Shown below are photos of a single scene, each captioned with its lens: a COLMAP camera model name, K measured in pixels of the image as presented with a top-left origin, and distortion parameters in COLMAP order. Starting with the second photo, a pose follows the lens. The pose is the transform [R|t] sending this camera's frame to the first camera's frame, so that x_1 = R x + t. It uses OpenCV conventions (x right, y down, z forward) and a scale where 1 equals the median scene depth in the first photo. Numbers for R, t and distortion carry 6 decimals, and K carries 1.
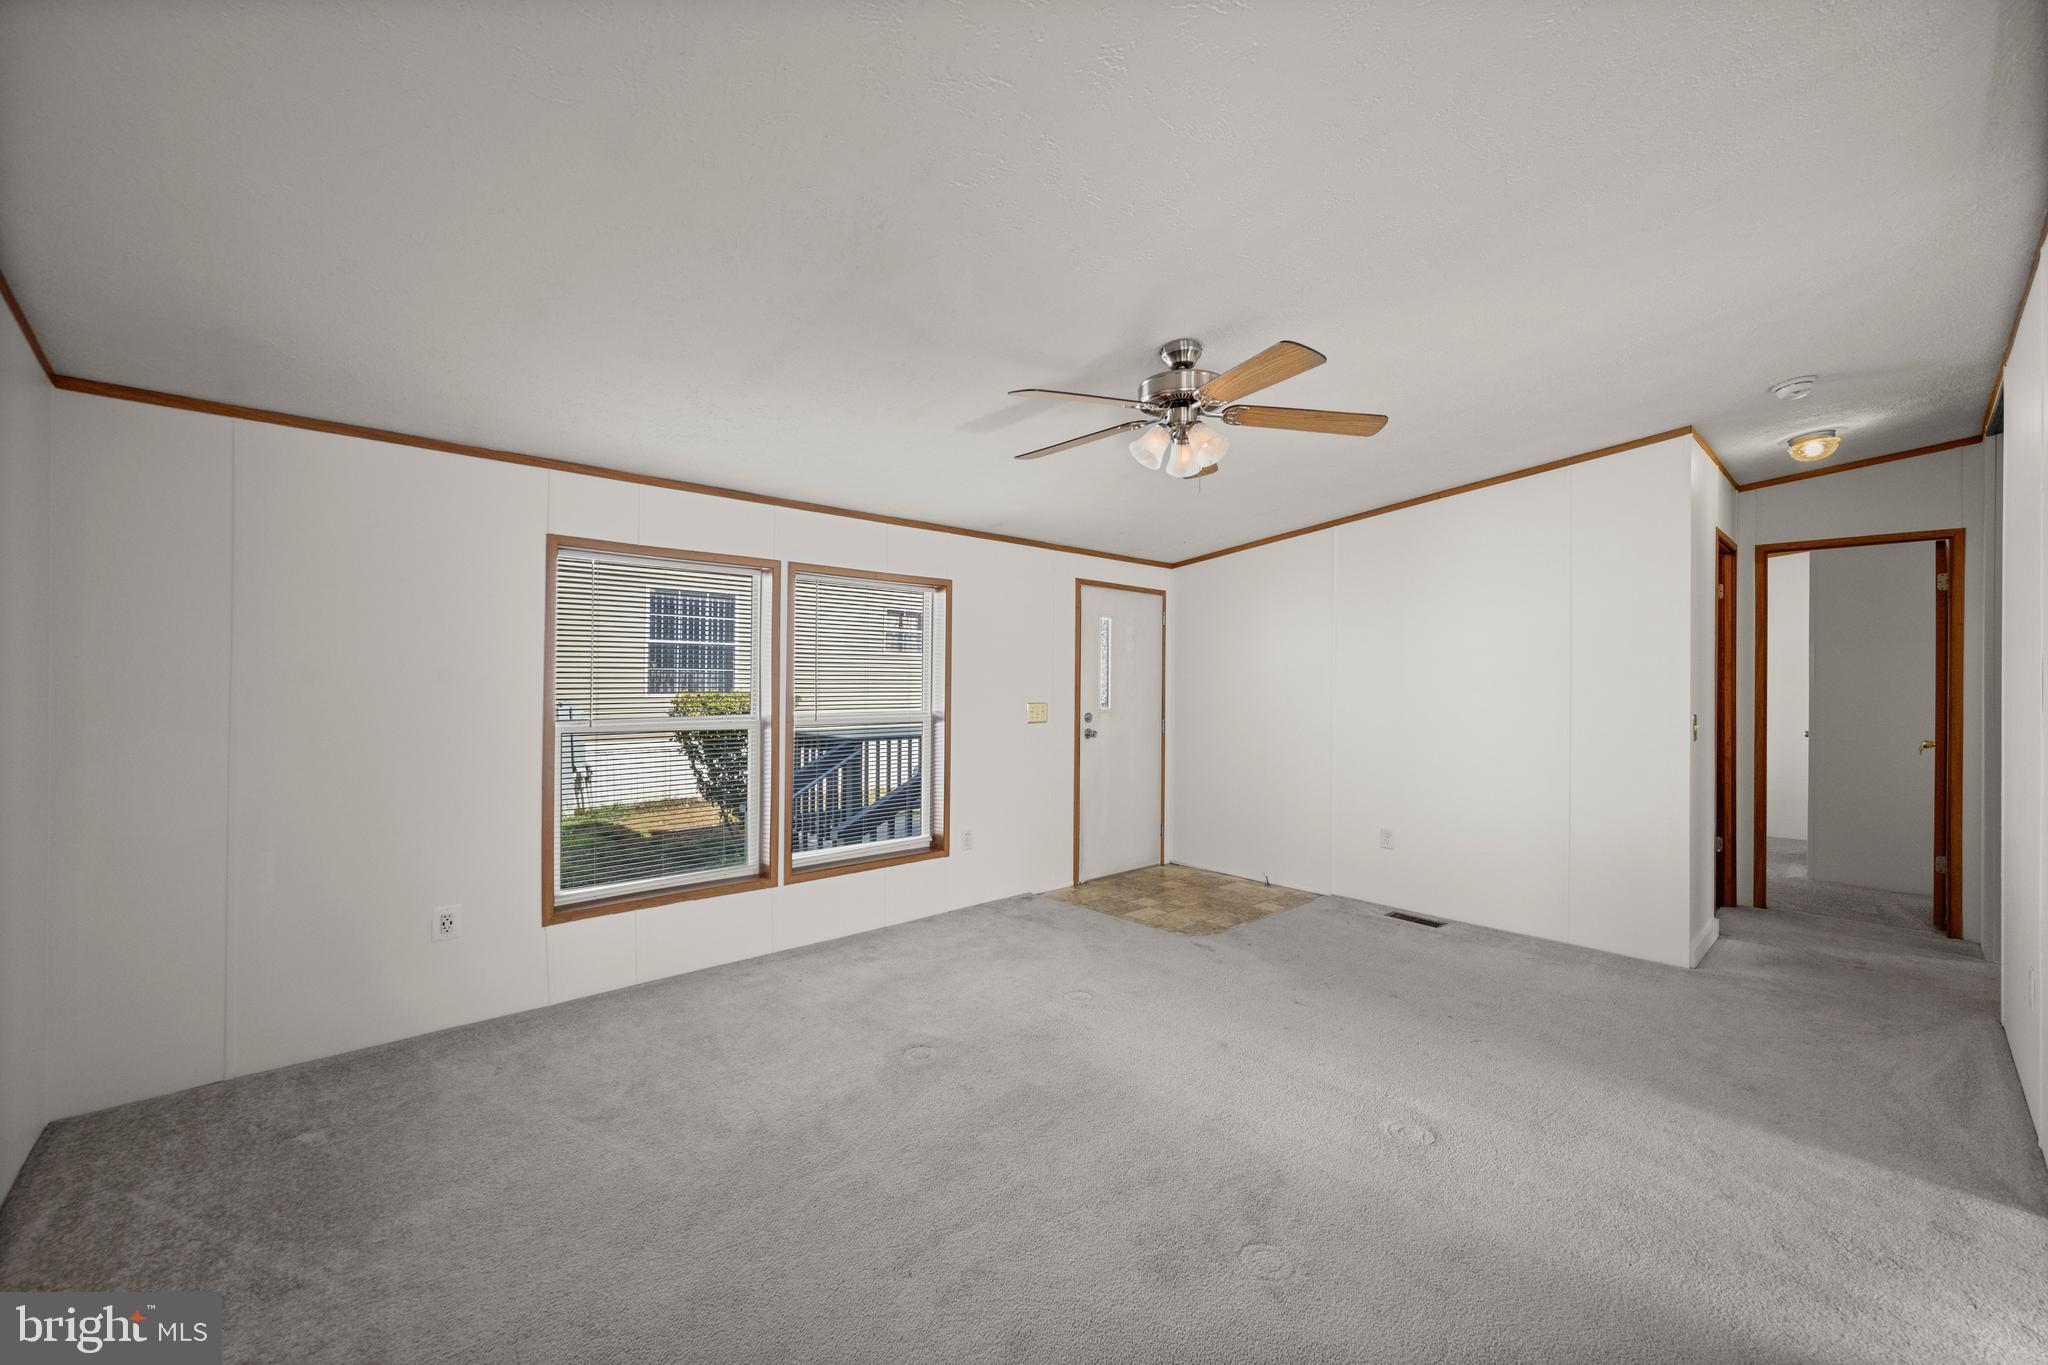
lens RADIAL K [[815.1, 0, 1013.2], [0, 815.1, 680.3], [0, 0, 1]] dist [-0.000279, -0.000375]
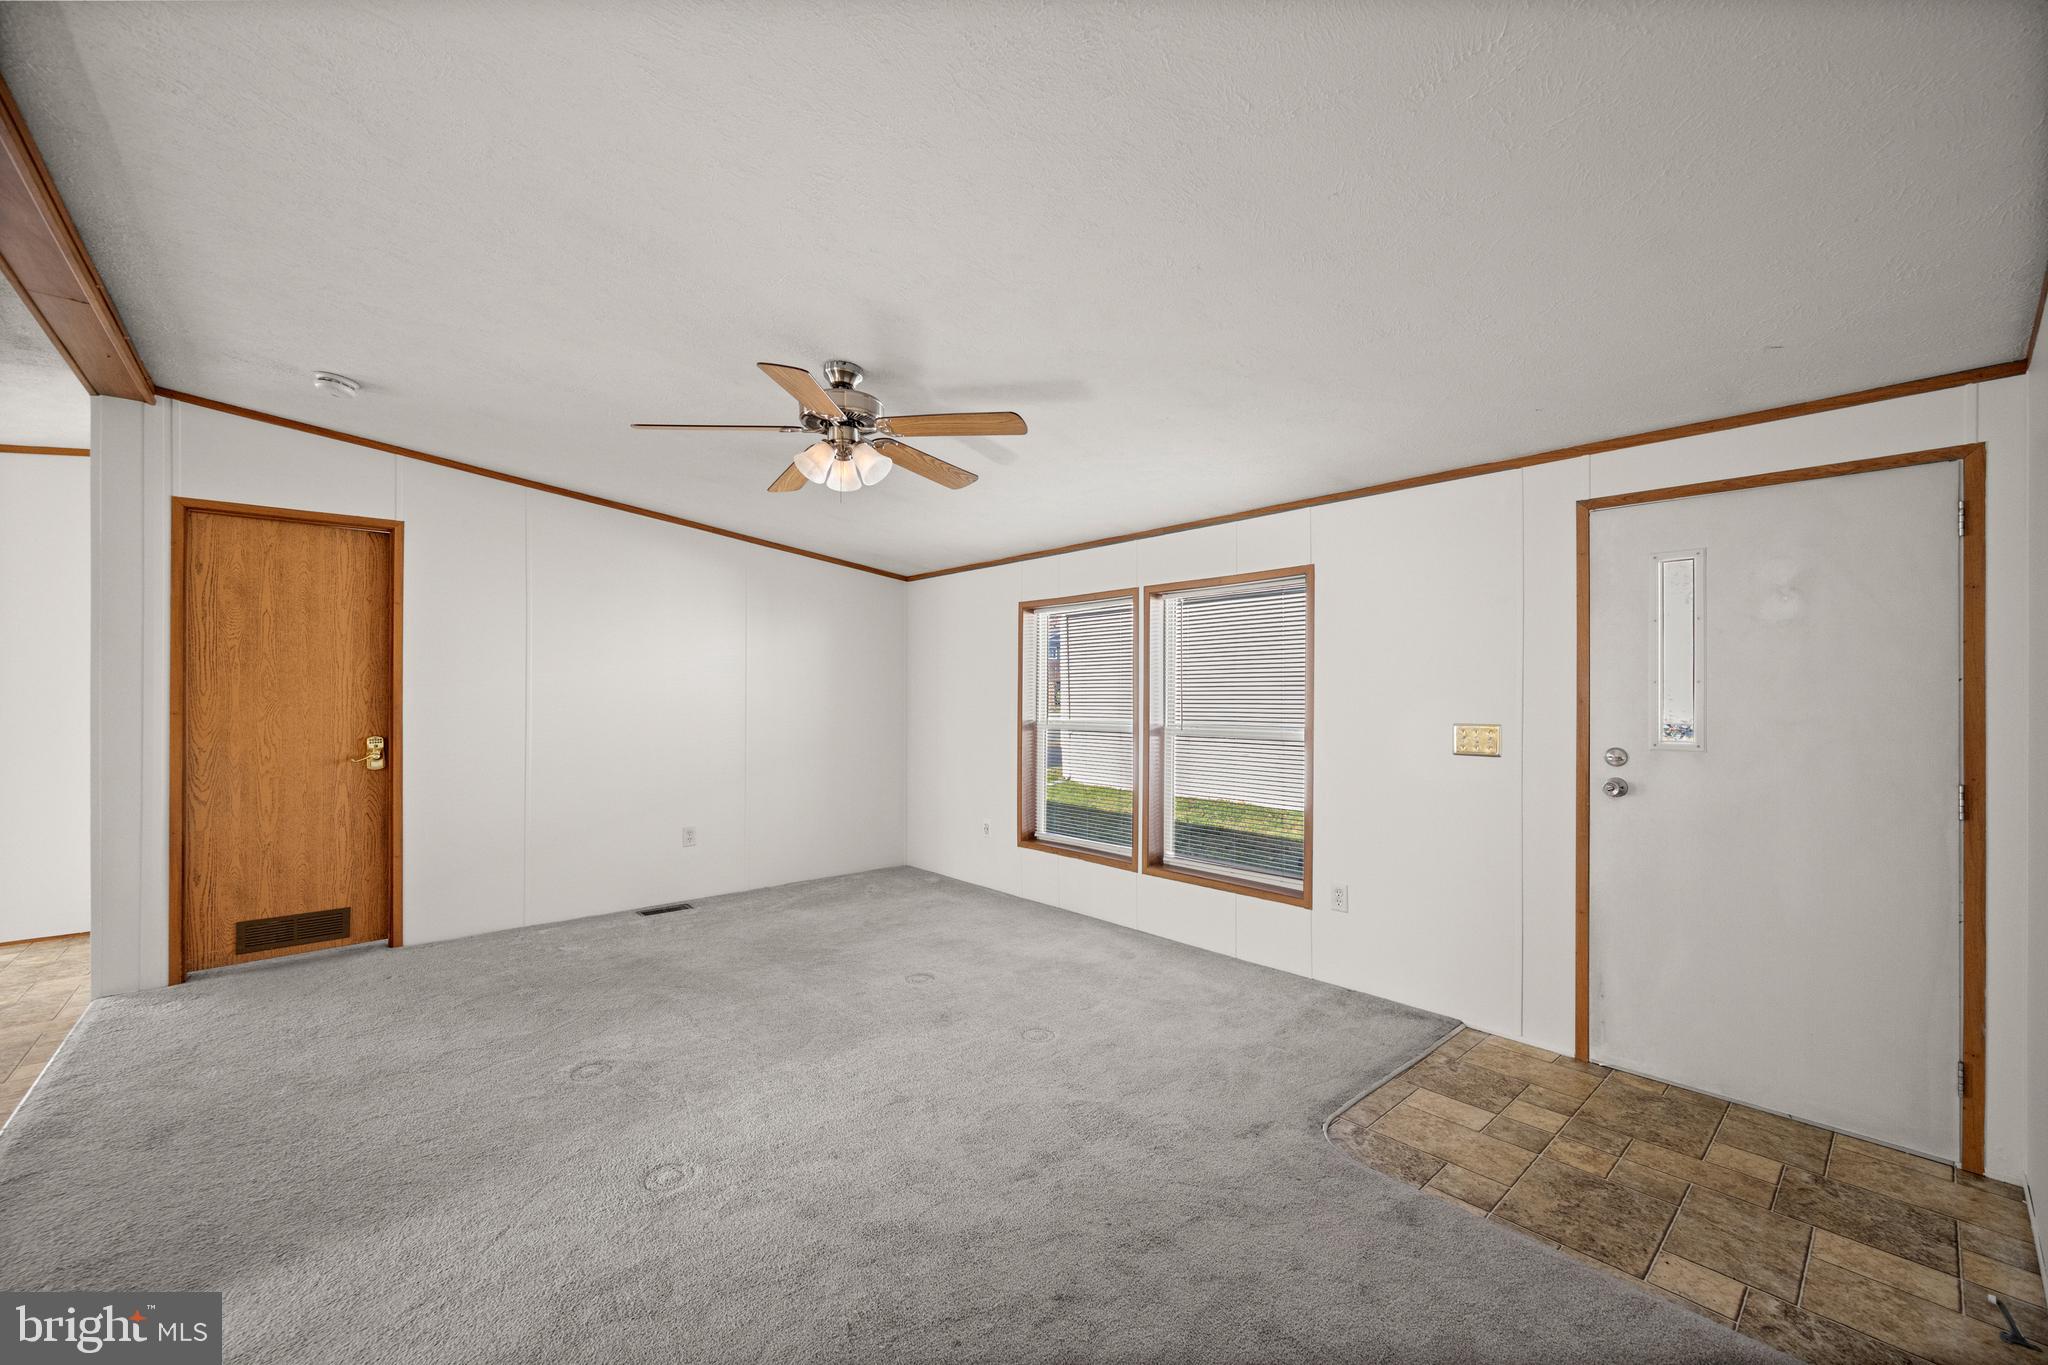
lens RADIAL K [[815.1, 0, 1041.9], [0, 815.1, 697.8], [0, 0, 1]] dist [-0.000279, -0.000375]
pose [[-0.004124, -0.007558, -0.999963, 0.710711], [-0.003339, 0.999966, -0.007544, 0.014321], [0.999986, 0.003308, -0.004149, 0.723047]]
